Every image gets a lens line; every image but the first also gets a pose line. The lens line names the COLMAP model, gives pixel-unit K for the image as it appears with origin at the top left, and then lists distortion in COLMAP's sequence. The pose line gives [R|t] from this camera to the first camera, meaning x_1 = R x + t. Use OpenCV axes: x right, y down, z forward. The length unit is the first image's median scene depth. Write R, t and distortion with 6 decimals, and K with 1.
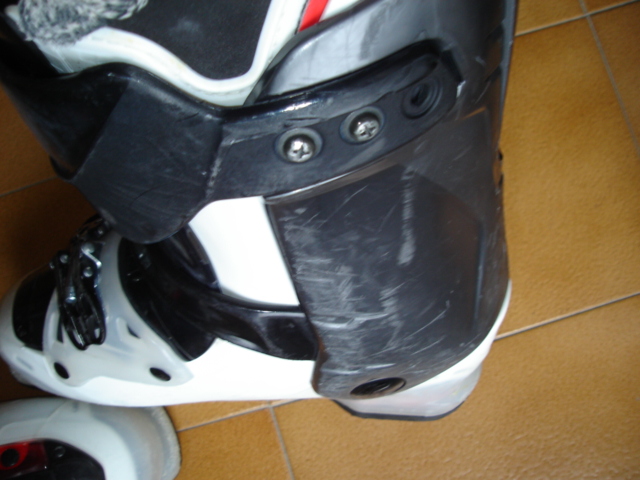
lens RADIAL K [[610.4, 0, 320.0], [0, 610.4, 240.0], [0, 0, 1]] dist [-0.224539, 0.275593]
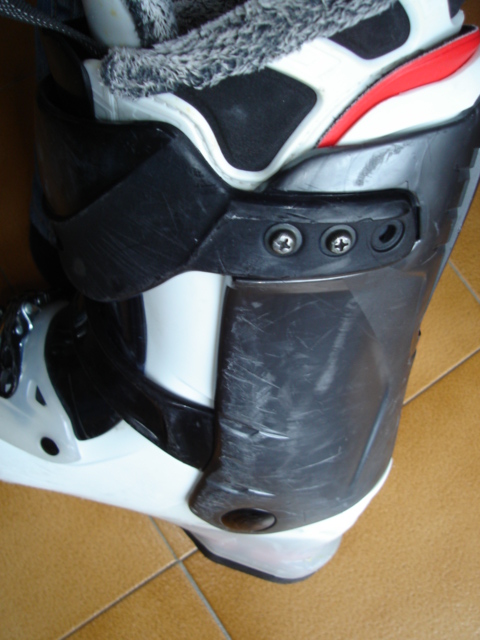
lens RADIAL K [[610.4, 0, 240.0], [0, 610.4, 320.0], [0, 0, 1]] dist [-0.224539, 0.275593]
pose [[0.953320, 0.299924, 0.035030, -0.085426], [-0.286976, 0.935980, -0.203929, 0.202772], [-0.093950, 0.184357, 0.978359, -0.105587]]
